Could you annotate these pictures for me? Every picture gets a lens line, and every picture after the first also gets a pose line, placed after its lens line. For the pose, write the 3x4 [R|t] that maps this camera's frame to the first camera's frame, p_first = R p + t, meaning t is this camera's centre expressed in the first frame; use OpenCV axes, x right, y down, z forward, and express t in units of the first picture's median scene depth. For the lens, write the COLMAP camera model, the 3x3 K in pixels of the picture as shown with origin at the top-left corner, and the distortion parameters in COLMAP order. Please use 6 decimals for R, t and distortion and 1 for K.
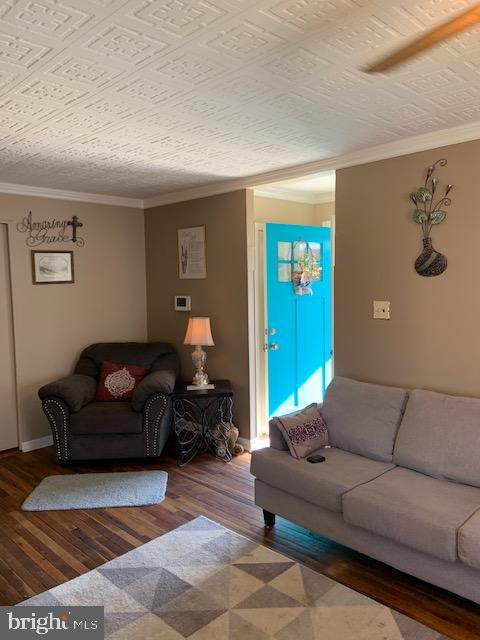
lens RADIAL K [[478.4, 0, 241.4], [0, 478.4, 317.9], [0, 0, 1]] dist [0.091084, -0.113473]
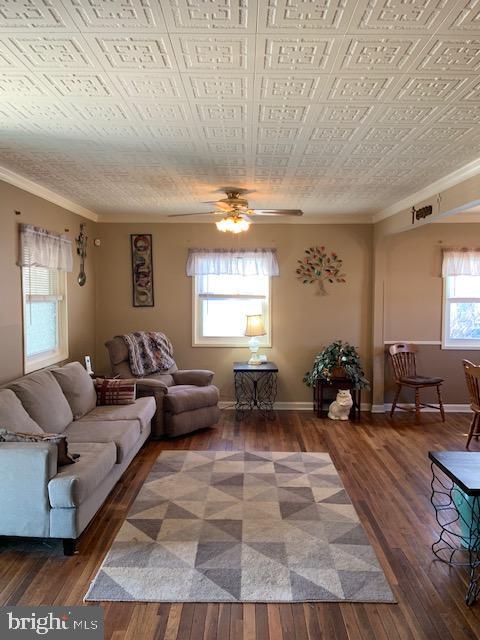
lens RADIAL K [[478.4, 0, 240.2], [0, 478.4, 314.7], [0, 0, 1]] dist [0.091084, -0.113473]
pose [[-0.679835, -0.025751, 0.732913, -0.969481], [0.079035, 0.990990, 0.108130, -0.107232], [-0.729094, 0.131436, -0.671675, 1.571069]]
